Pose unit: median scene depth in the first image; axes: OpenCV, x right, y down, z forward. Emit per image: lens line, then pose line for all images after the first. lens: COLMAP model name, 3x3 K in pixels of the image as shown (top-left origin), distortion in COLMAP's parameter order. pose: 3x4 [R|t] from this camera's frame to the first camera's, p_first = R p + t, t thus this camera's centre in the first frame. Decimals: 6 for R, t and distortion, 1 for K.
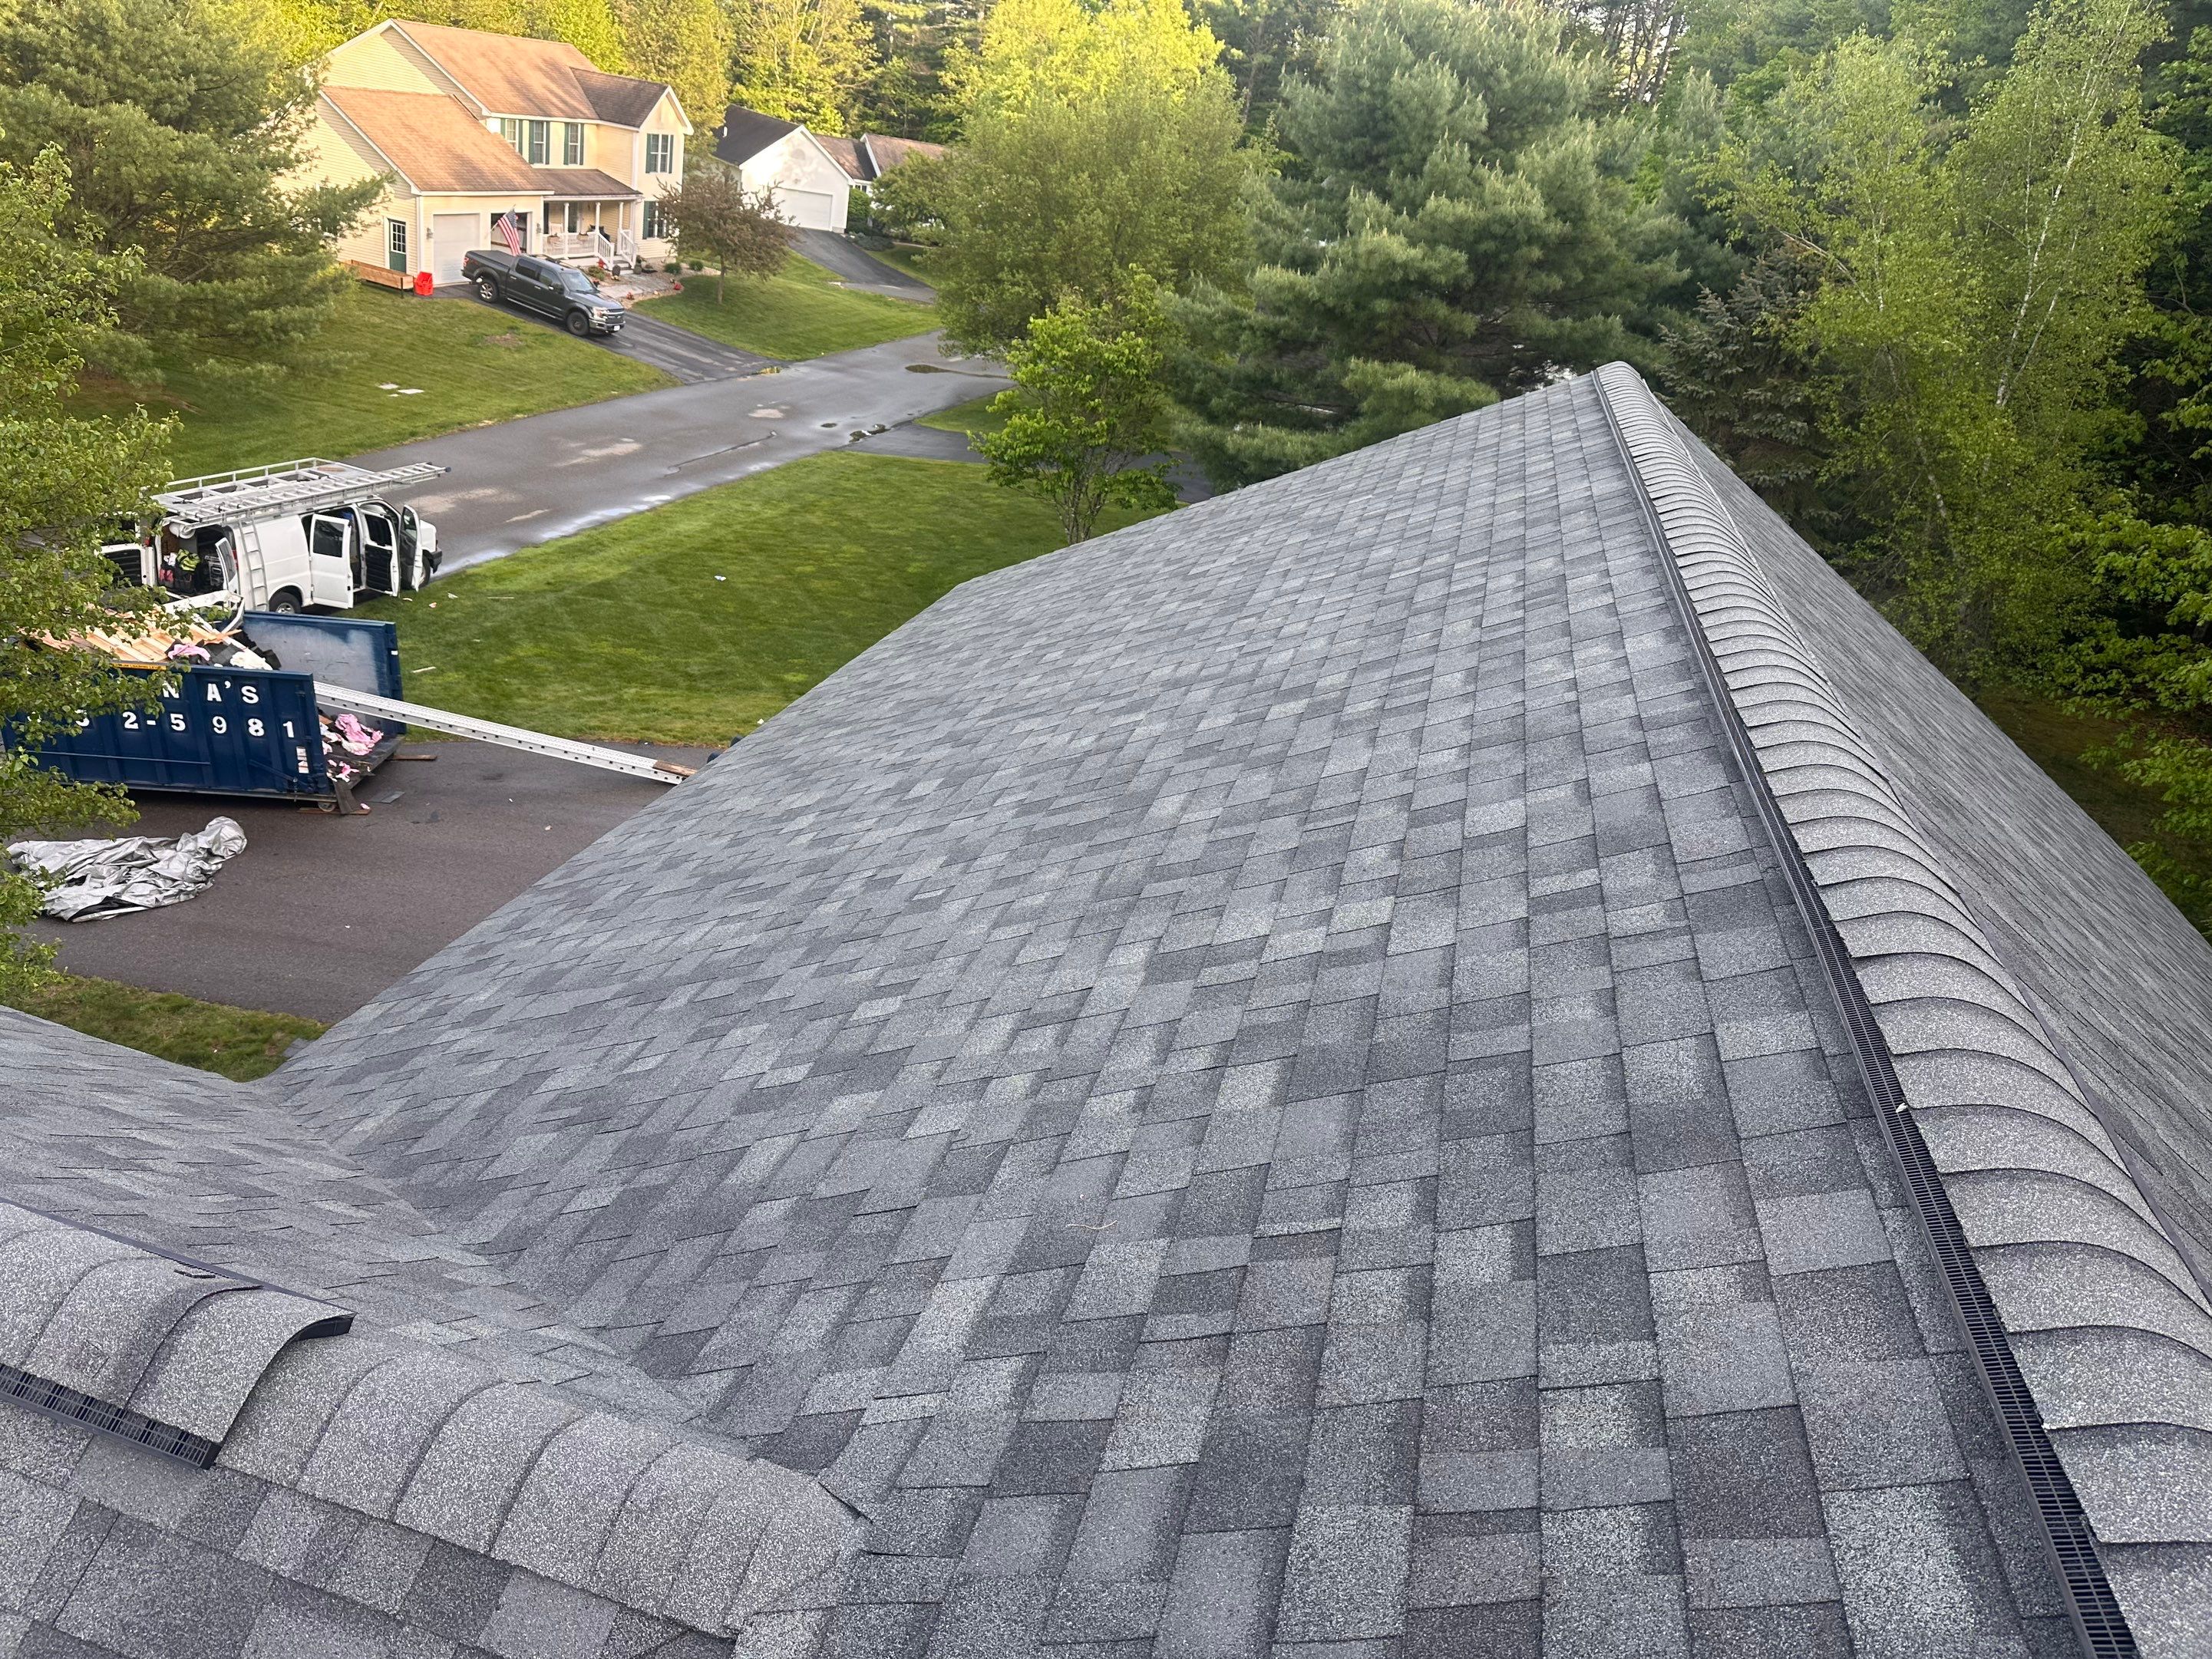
lens RADIAL K [[1552.1, 0, 1097.3], [0, 1552.1, 878.2], [0, 0, 1]] dist [-0.000161, -0.005679]
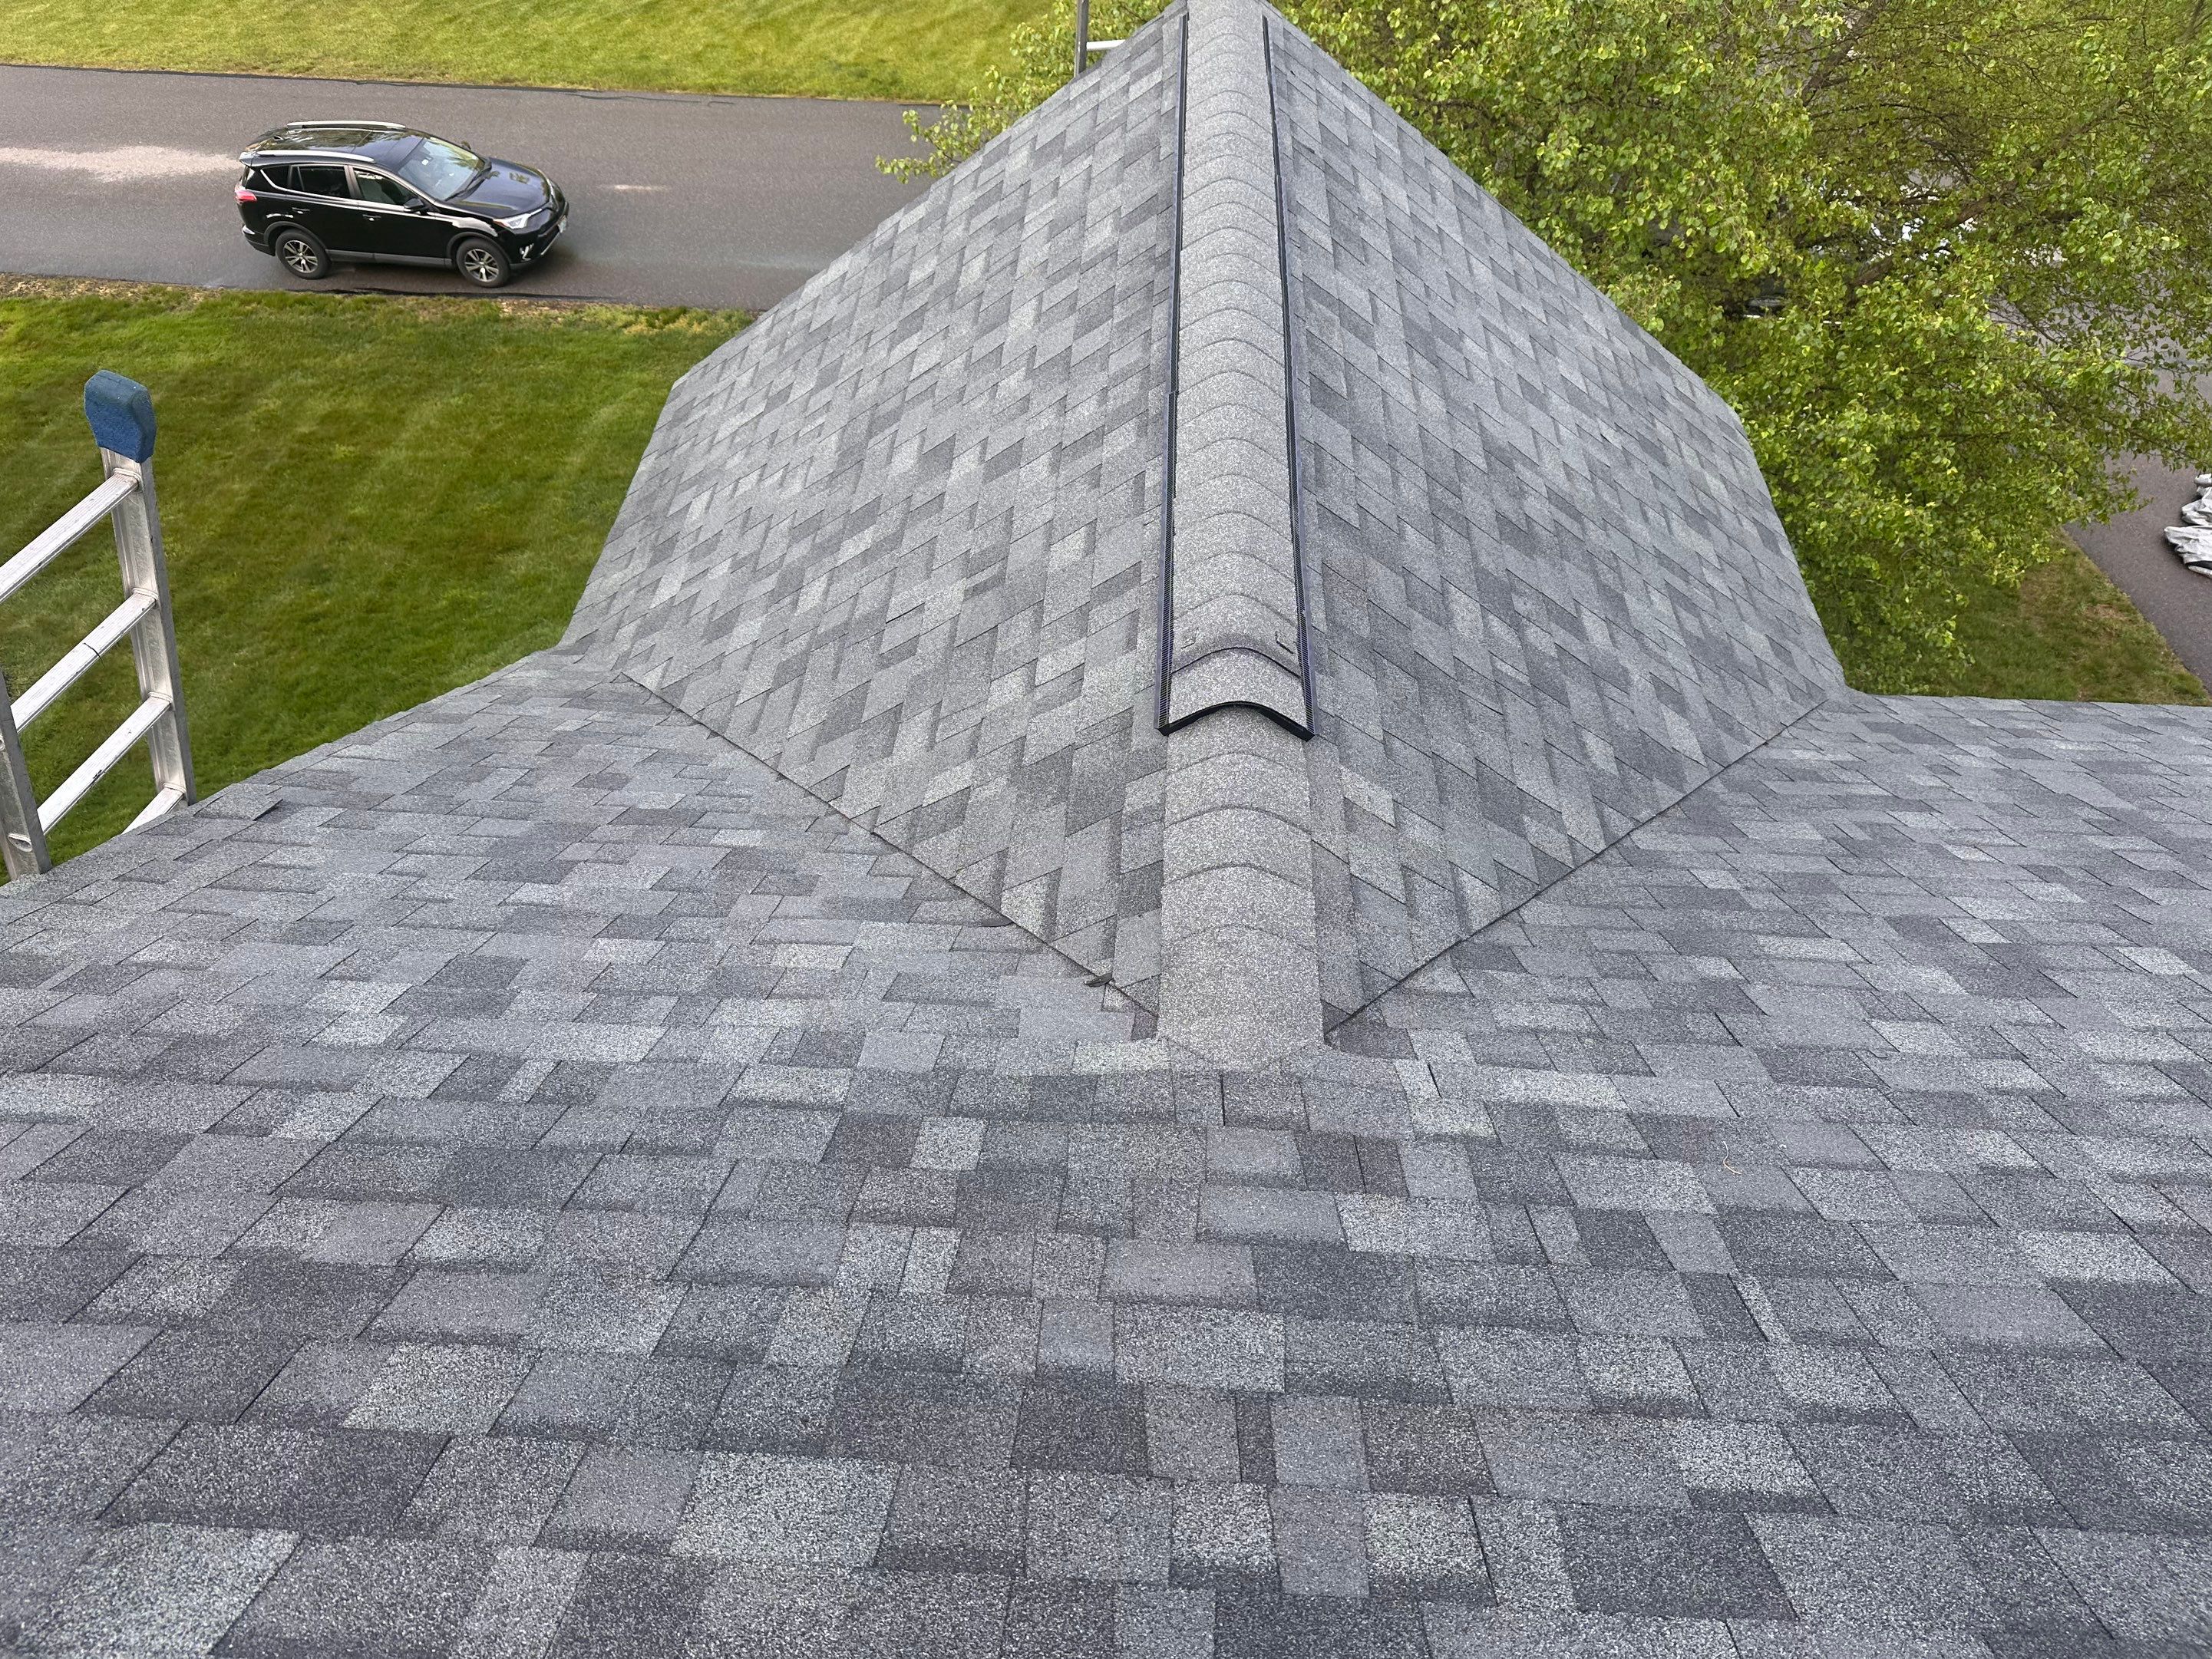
lens RADIAL K [[1566.2, 0, 1106.0], [0, 1566.2, 829.5], [0, 0, 1]] dist [0.007034, -0.007176]
pose [[0.191978, 0.589337, -0.784746, 0.538883], [-0.413656, 0.773711, 0.479854, -0.204032], [0.889962, 0.232494, 0.392318, 0.329390]]
